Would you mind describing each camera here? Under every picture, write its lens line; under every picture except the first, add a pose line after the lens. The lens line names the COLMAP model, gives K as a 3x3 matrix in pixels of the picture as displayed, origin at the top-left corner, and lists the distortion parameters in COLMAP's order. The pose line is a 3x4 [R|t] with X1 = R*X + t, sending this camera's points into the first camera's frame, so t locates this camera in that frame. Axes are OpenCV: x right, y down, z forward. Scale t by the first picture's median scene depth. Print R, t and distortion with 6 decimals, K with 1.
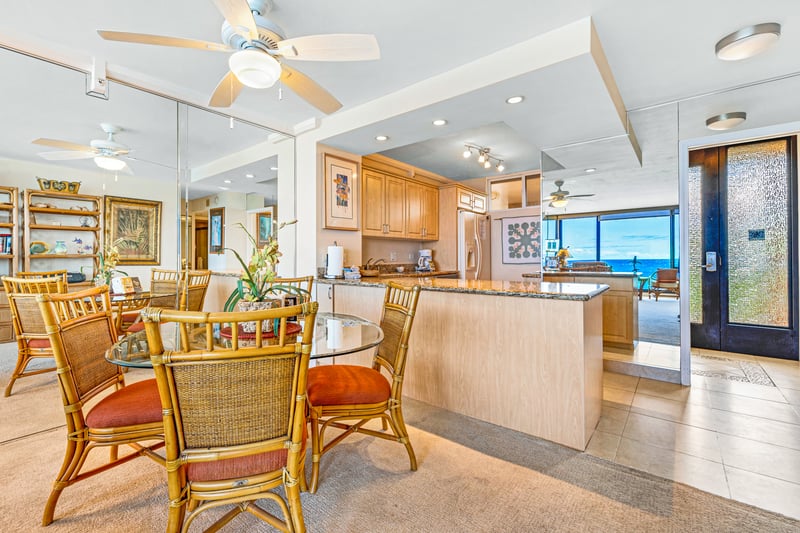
lens RADIAL K [[369.2, 0, 400.3], [0, 369.2, 255.7], [0, 0, 1]] dist [-0.000388, -0.000093]
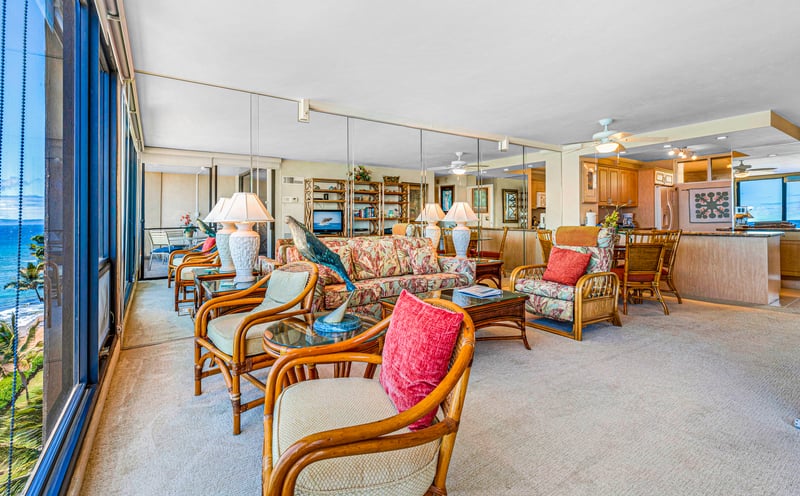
lens RADIAL K [[393.0, 0, 359.5], [0, 393.0, 216.5], [0, 0, 1]] dist [0.001149, -0.000166]
pose [[0.942762, -0.004954, -0.333429, -0.402166], [0.005076, 0.999987, -0.000504, -0.006923], [0.333427, -0.001217, 0.942775, -0.802556]]
